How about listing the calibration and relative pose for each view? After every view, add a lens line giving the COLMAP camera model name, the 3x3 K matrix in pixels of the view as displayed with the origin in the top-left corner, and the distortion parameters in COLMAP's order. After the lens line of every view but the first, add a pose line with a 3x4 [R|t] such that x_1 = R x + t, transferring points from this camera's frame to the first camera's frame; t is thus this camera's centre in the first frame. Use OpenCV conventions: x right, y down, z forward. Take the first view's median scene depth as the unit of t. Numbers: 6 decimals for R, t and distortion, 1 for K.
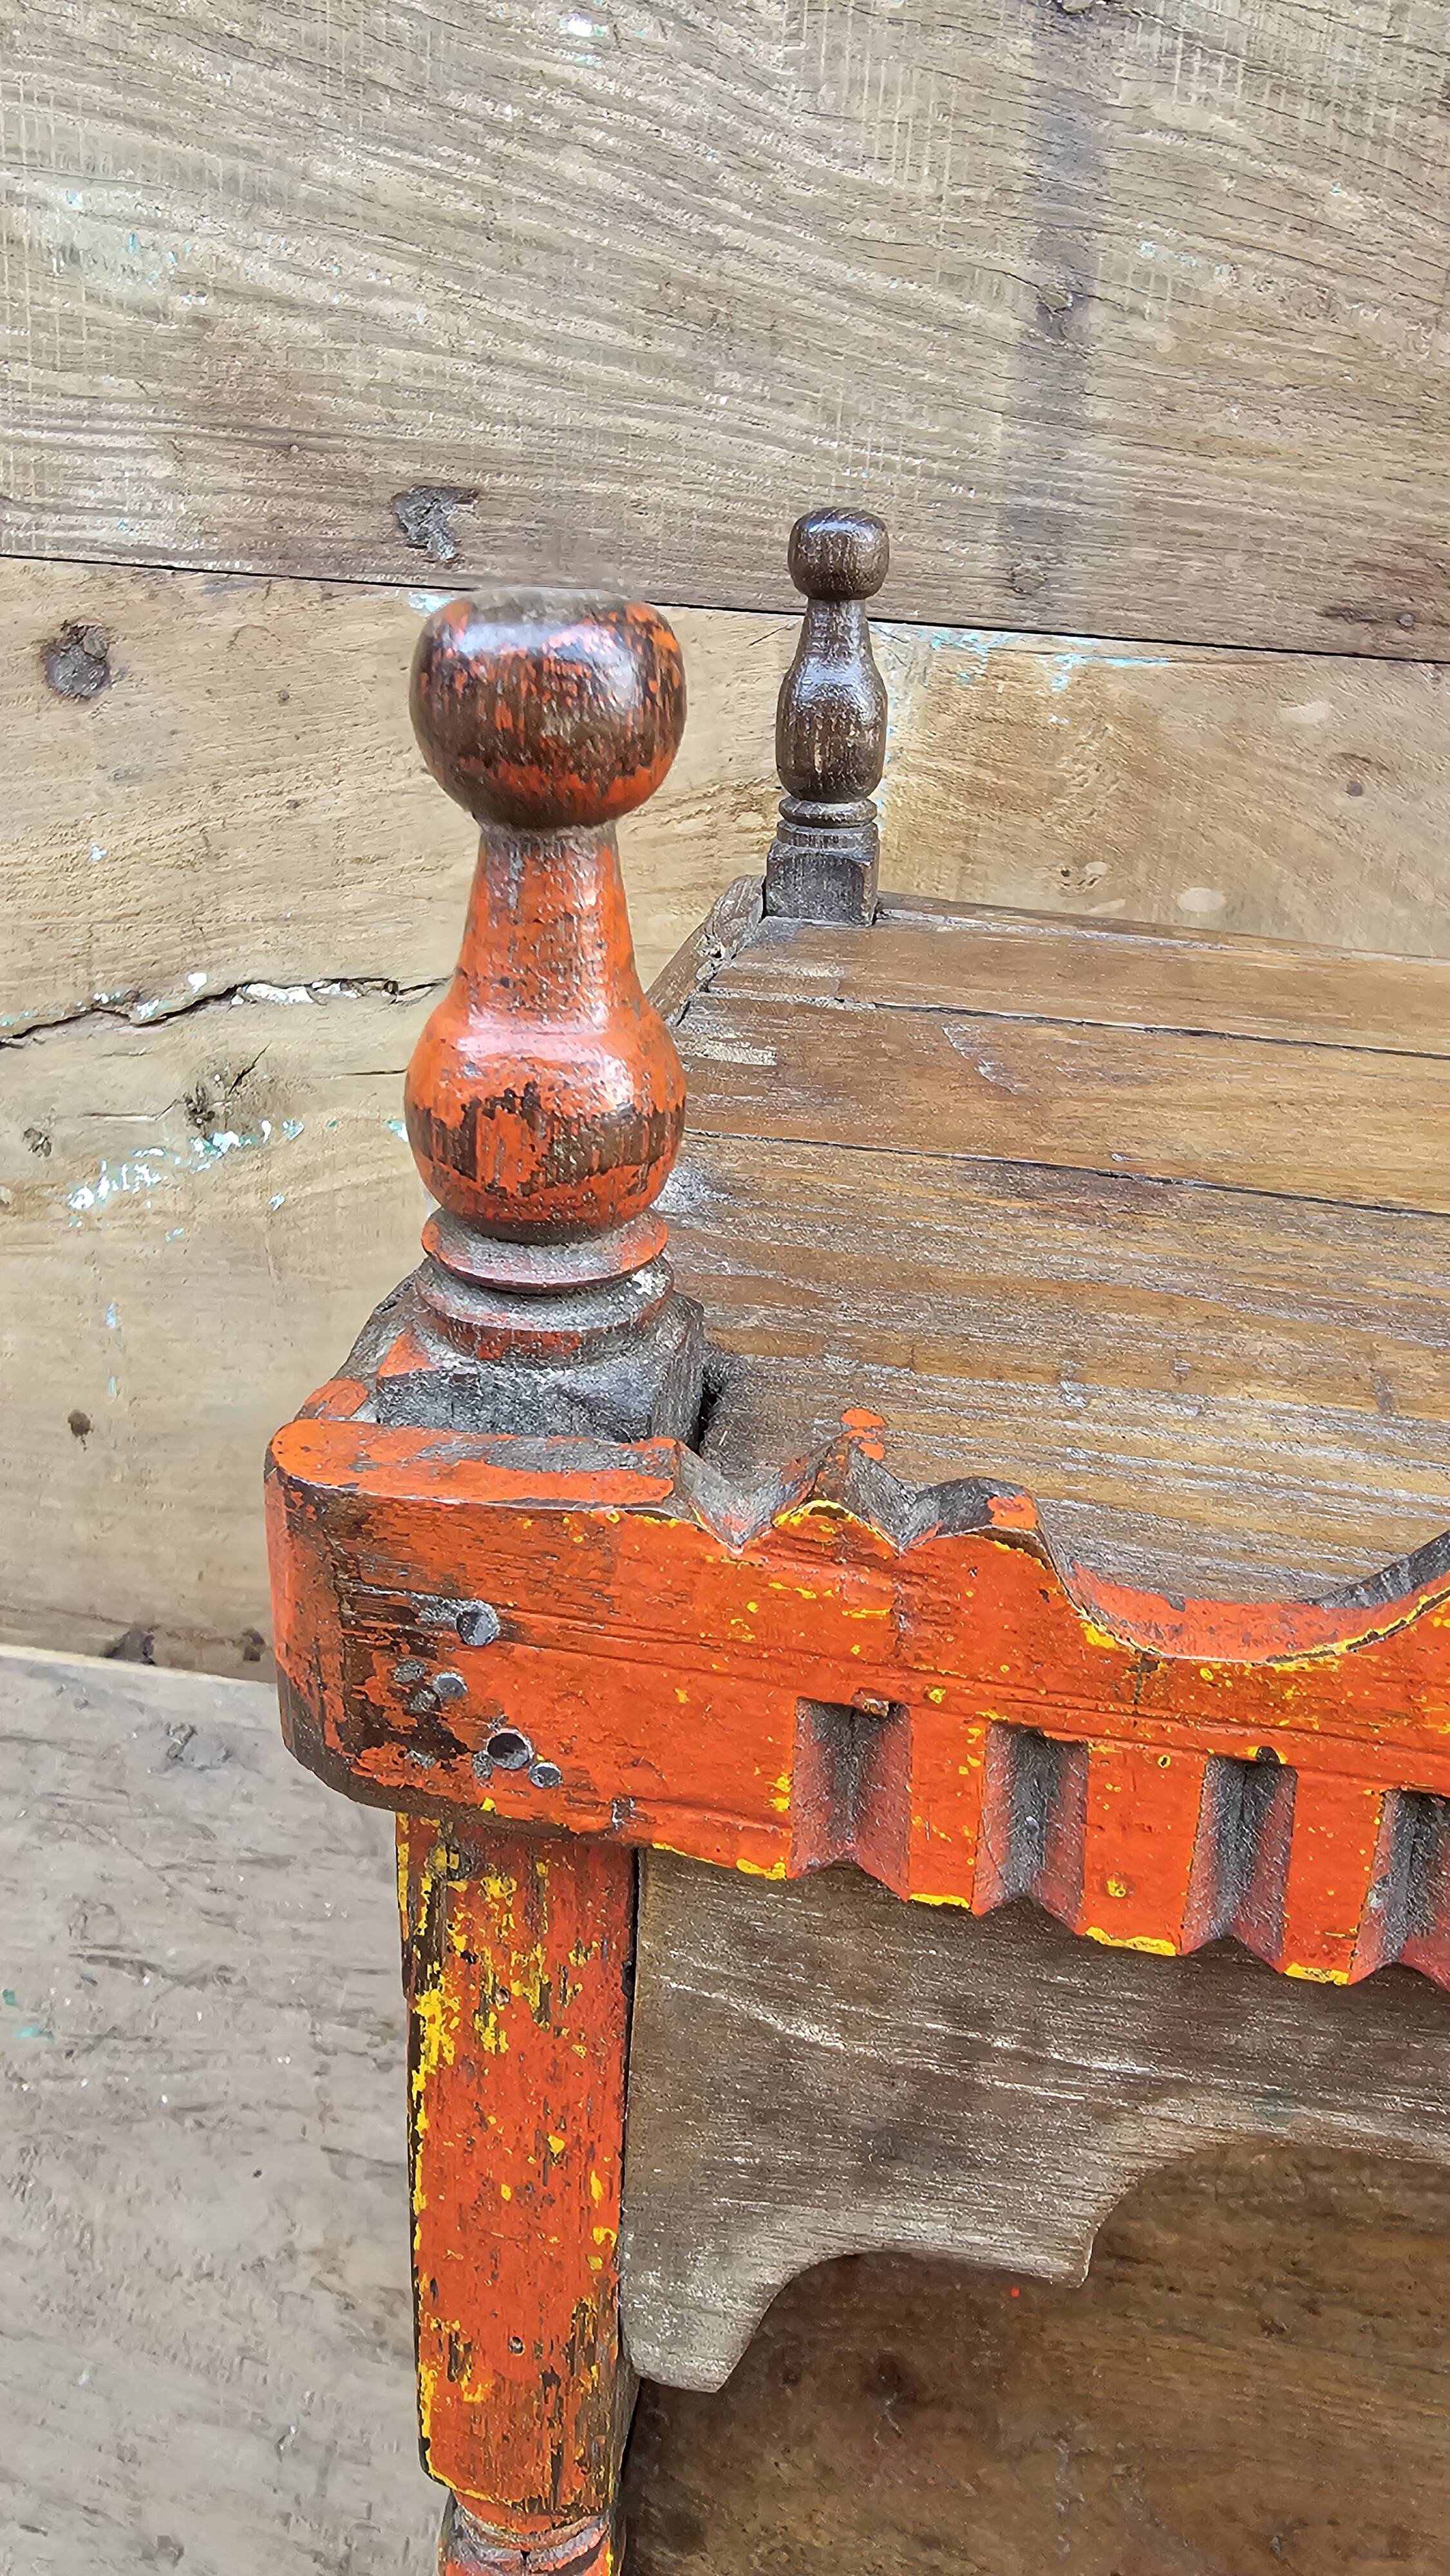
lens RADIAL K [[1727.9, 0, 784.9], [0, 1727.9, 1128.1], [0, 0, 1]] dist [0.006403, -0.007366]
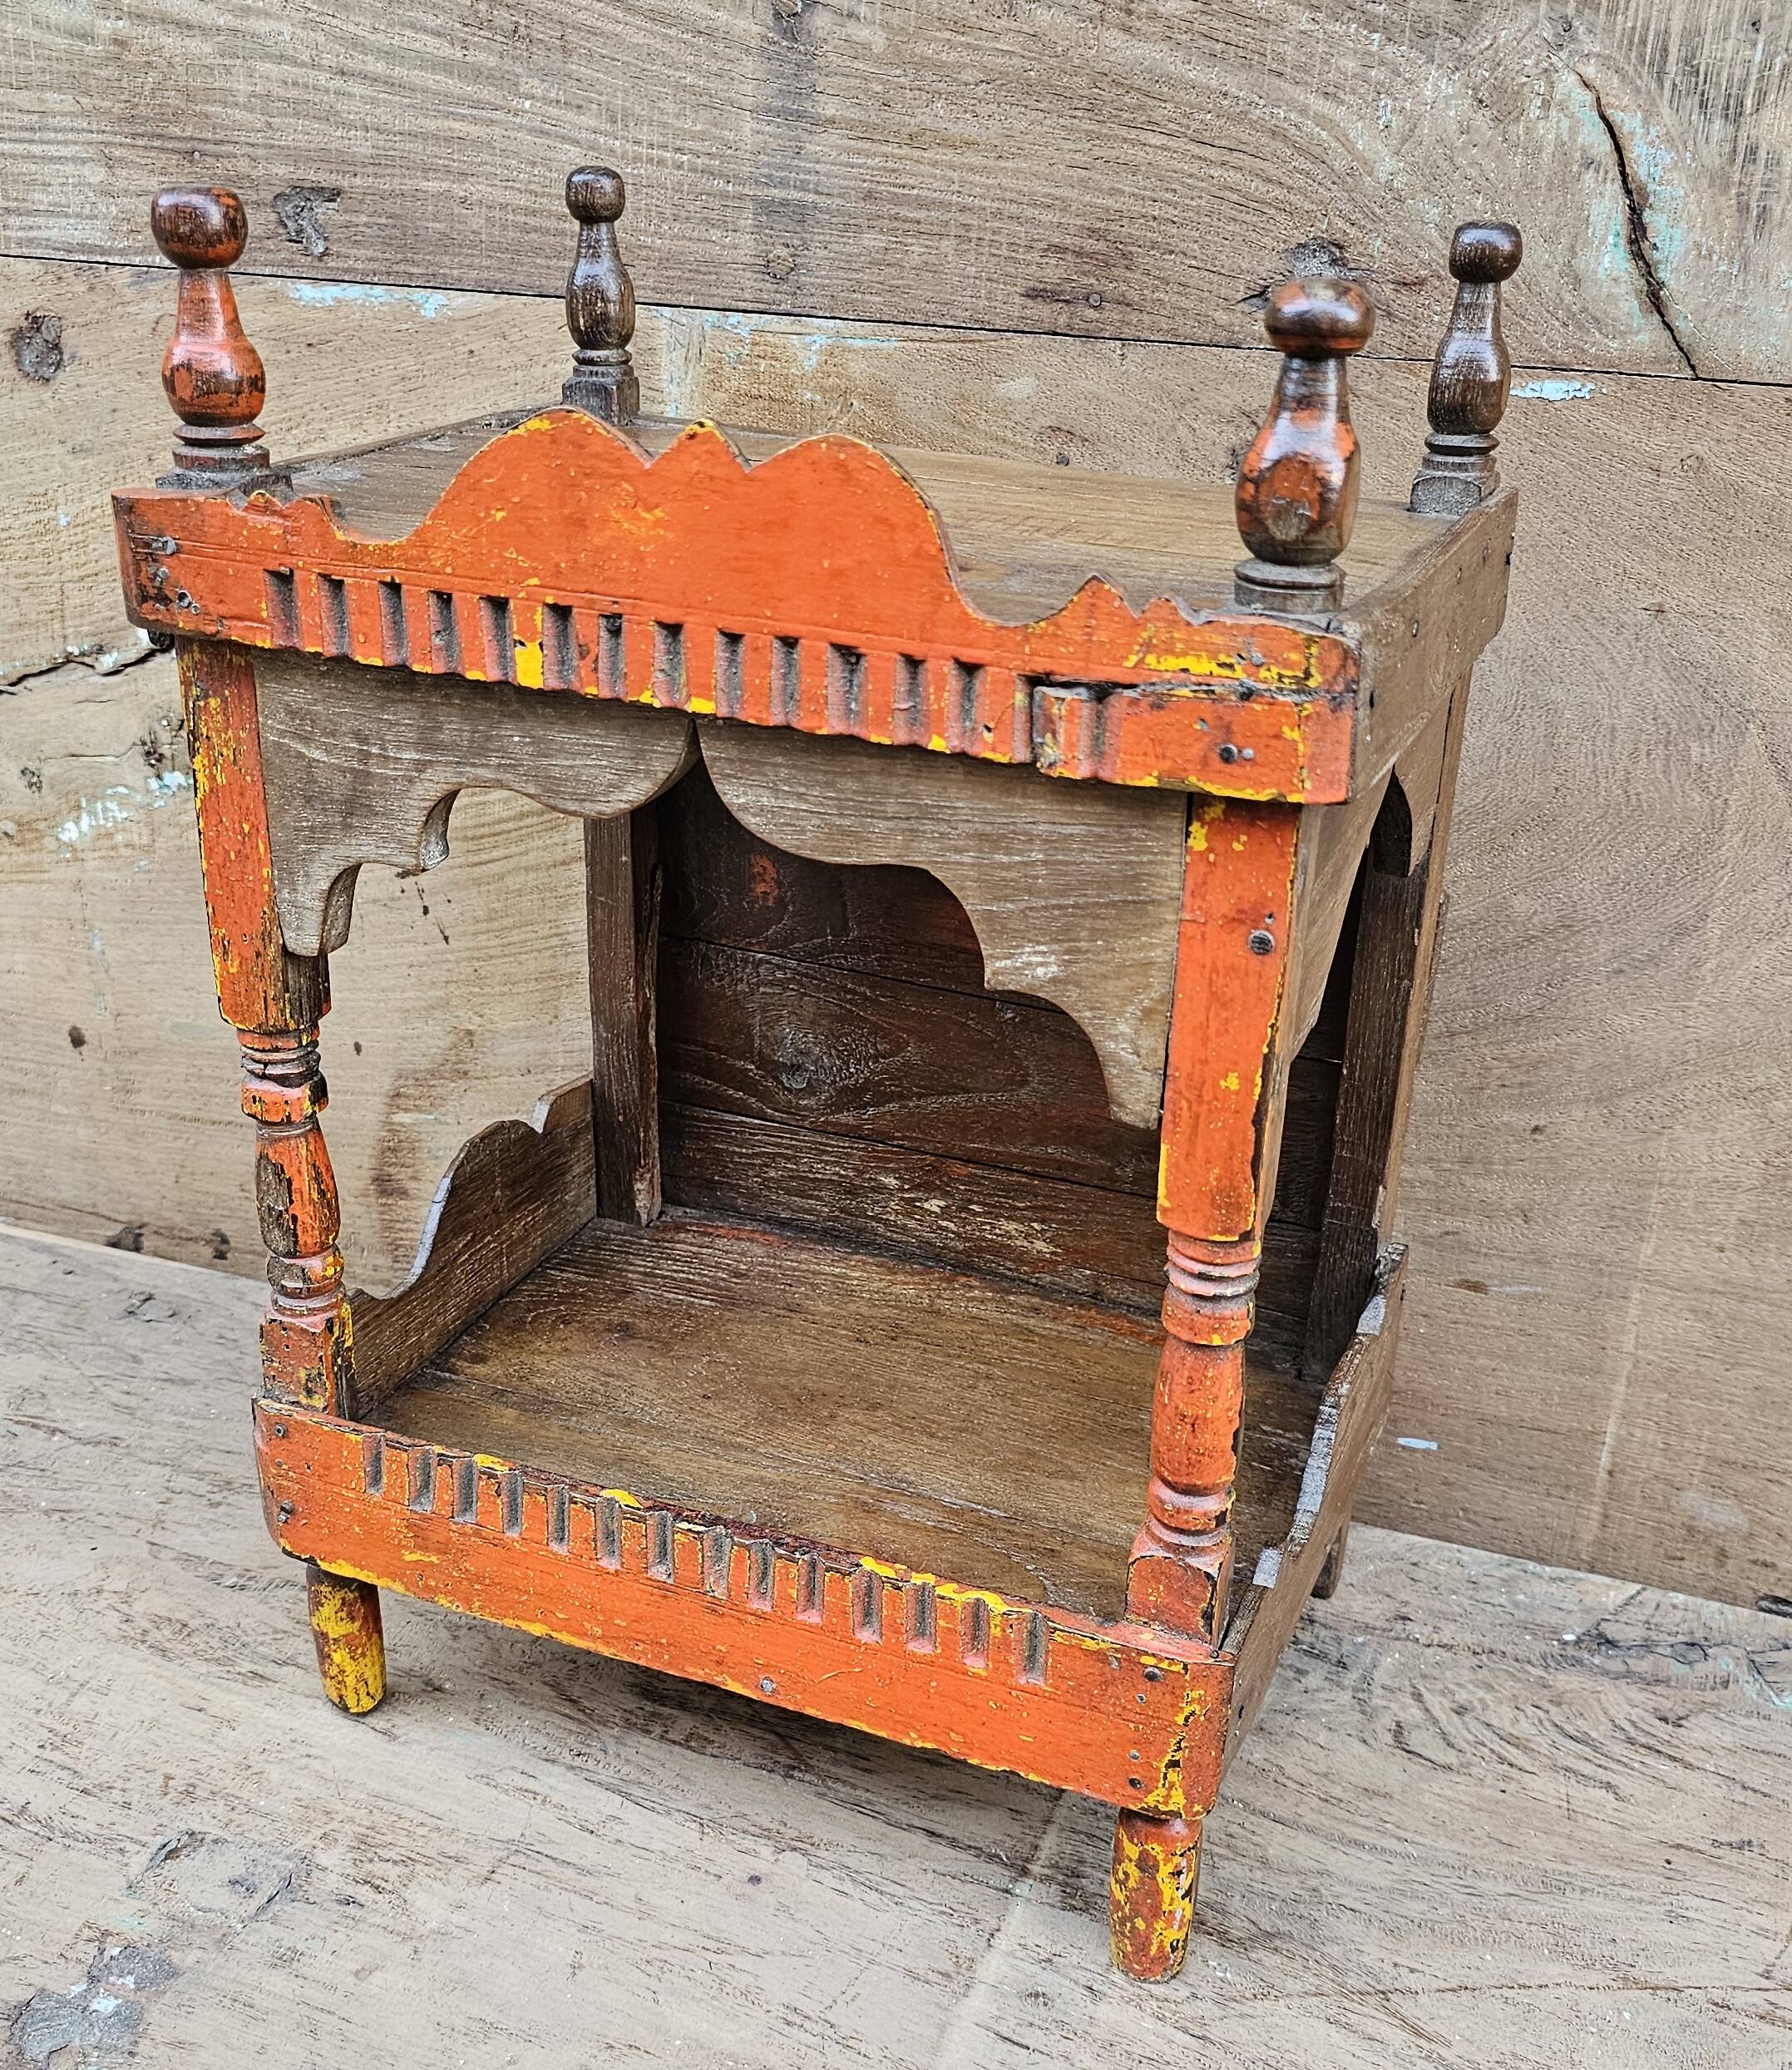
lens RADIAL K [[2091.4, 0, 934.3], [0, 2091.4, 1205.0], [0, 0, 1]] dist [0.014274, 0.000000]
pose [[0.984501, 0.065758, -0.162586, 0.493804], [-0.053060, 0.995280, 0.081249, 0.173647], [0.167162, -0.071363, 0.983343, -0.367805]]
